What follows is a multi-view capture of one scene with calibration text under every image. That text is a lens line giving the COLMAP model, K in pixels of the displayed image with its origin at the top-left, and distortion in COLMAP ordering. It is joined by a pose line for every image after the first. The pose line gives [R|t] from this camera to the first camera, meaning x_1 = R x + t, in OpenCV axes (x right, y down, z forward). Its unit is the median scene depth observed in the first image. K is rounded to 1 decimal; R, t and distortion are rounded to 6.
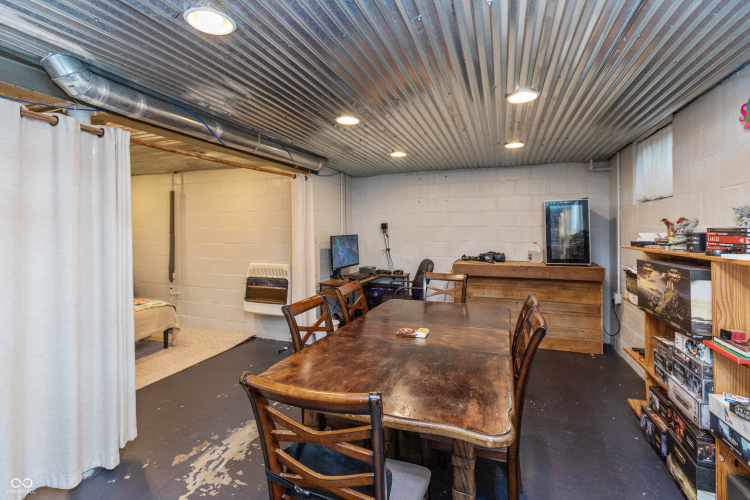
lens RADIAL K [[345.6, 0, 376.1], [0, 345.6, 229.5], [0, 0, 1]] dist [-0.002302, -0.000127]
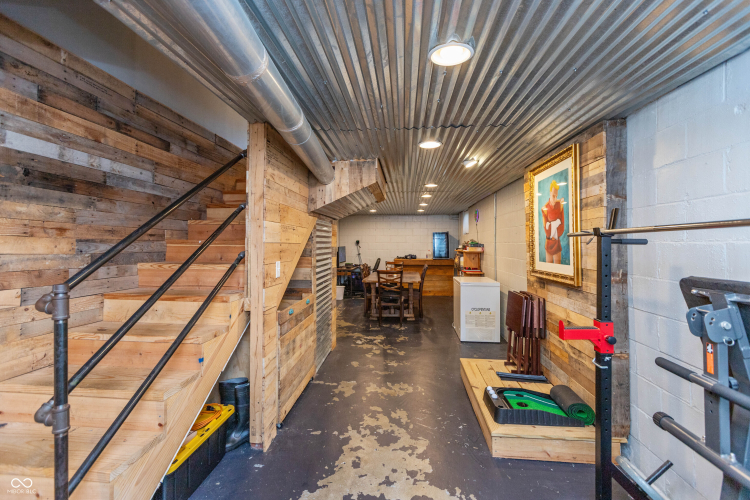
lens RADIAL K [[345.6, 0, 374.8], [0, 345.6, 246.3], [0, 0, 1]] dist [-0.002302, -0.000127]
pose [[0.971491, 0.005574, 0.237012, -0.383213], [-0.006263, 0.999978, 0.002154, 0.010197], [-0.236995, -0.003577, 0.971504, -1.016825]]
